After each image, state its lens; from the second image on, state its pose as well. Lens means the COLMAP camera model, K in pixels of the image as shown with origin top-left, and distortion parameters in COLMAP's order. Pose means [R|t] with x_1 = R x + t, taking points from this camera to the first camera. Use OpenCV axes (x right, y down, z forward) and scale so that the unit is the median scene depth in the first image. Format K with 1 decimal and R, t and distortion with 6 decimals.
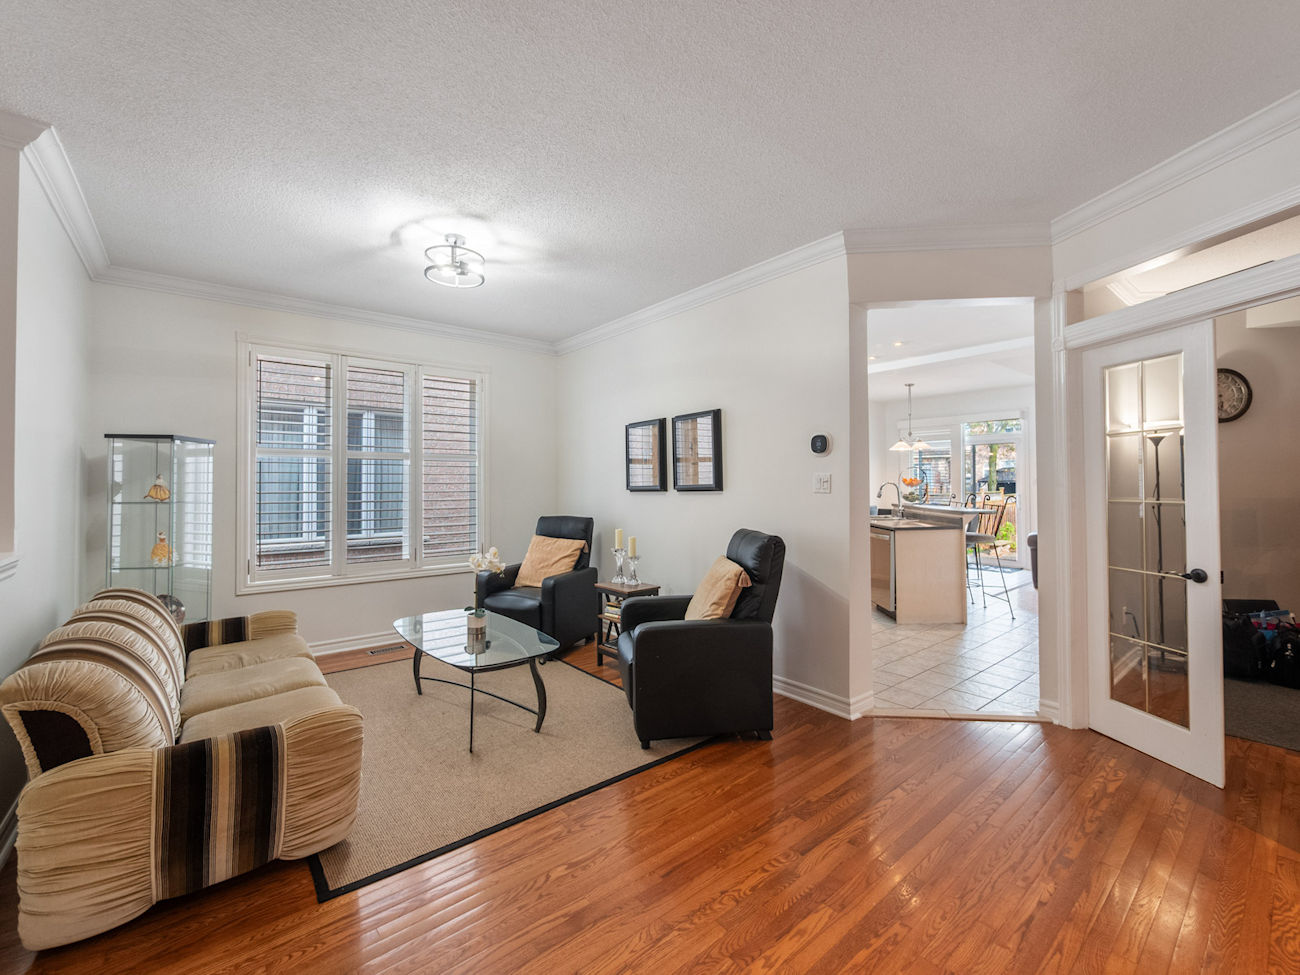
lens RADIAL K [[550.2, 0, 655.1], [0, 550.2, 476.6], [0, 0, 1]] dist [-0.007119, 0.000320]
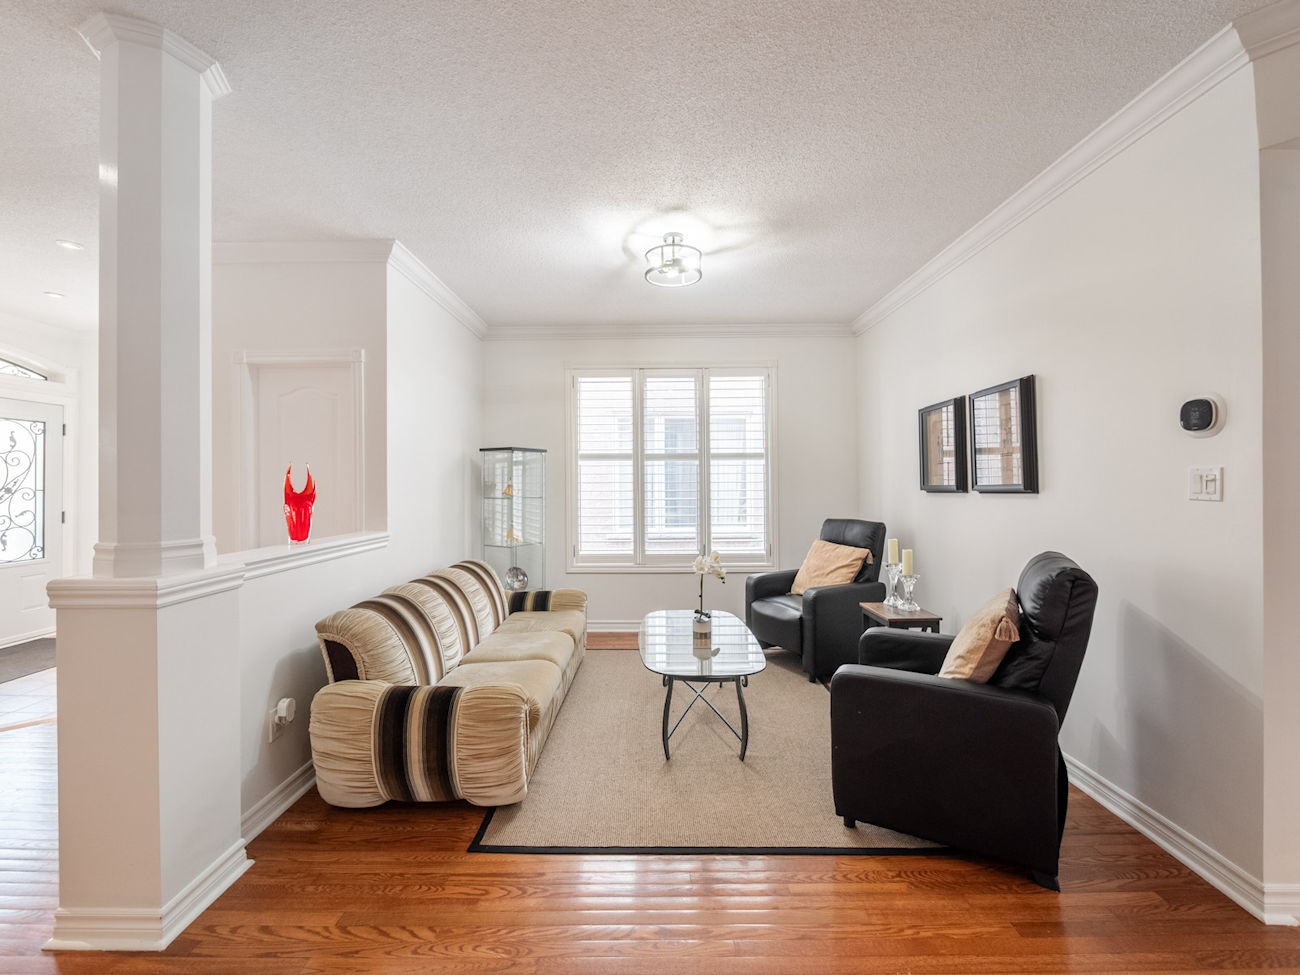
lens RADIAL K [[548.5, 0, 650.8], [0, 548.5, 477.3], [0, 0, 1]] dist [-0.006549, 0.000570]
pose [[0.768554, -0.007350, -0.639742, 0.246486], [0.012466, 0.999916, 0.003489, -0.003665], [0.639663, -0.010657, 0.768581, 0.216357]]
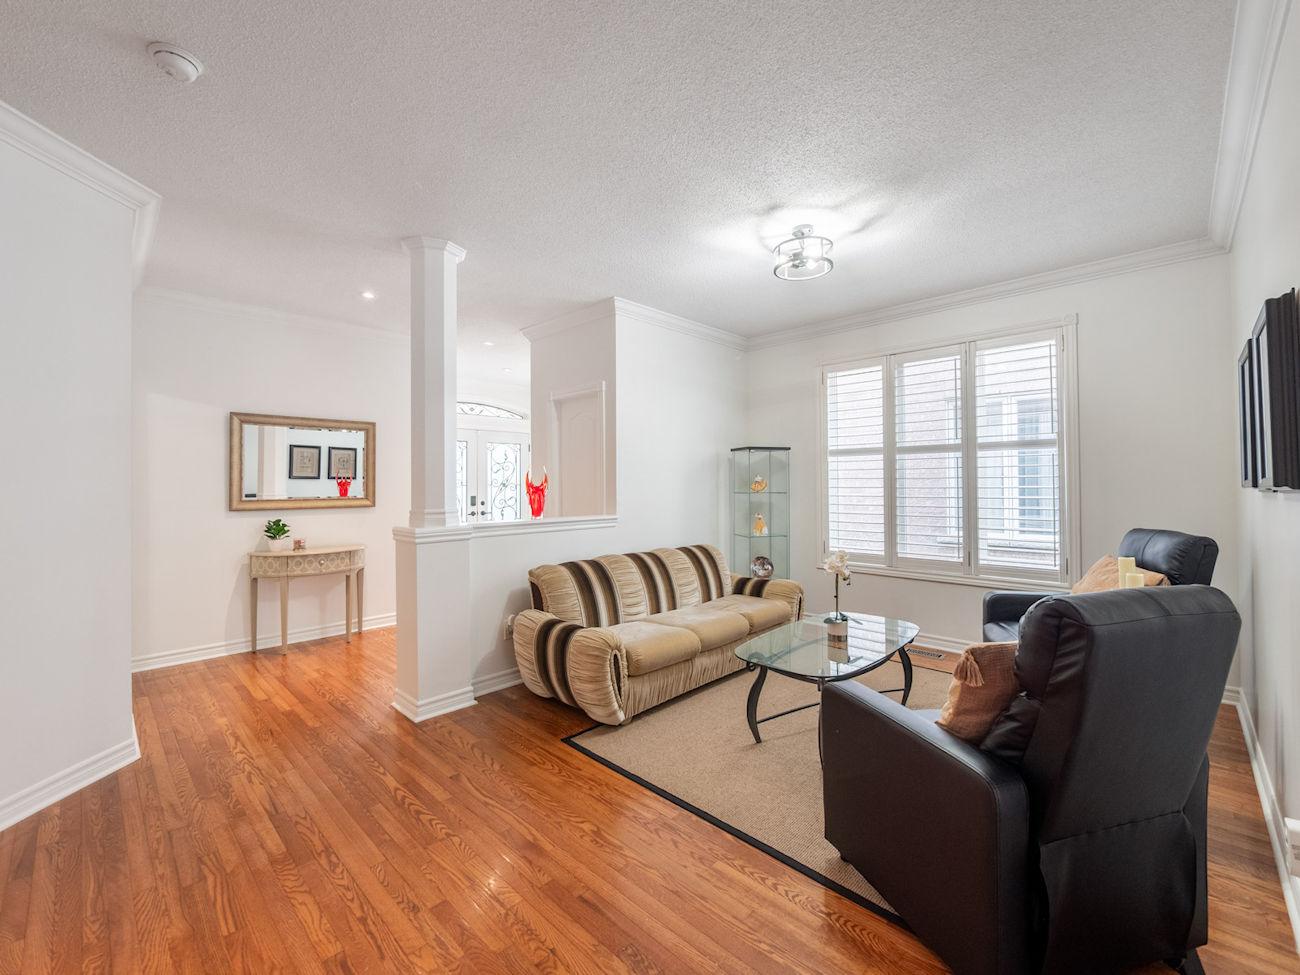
lens RADIAL K [[548.5, 0, 650.8], [0, 548.5, 477.3], [0, 0, 1]] dist [-0.006549, 0.000570]
pose [[0.111951, -0.008456, -0.993678, 0.600960], [0.019988, 0.999781, -0.006256, 0.010426], [0.993513, -0.019161, 0.112095, 0.638959]]
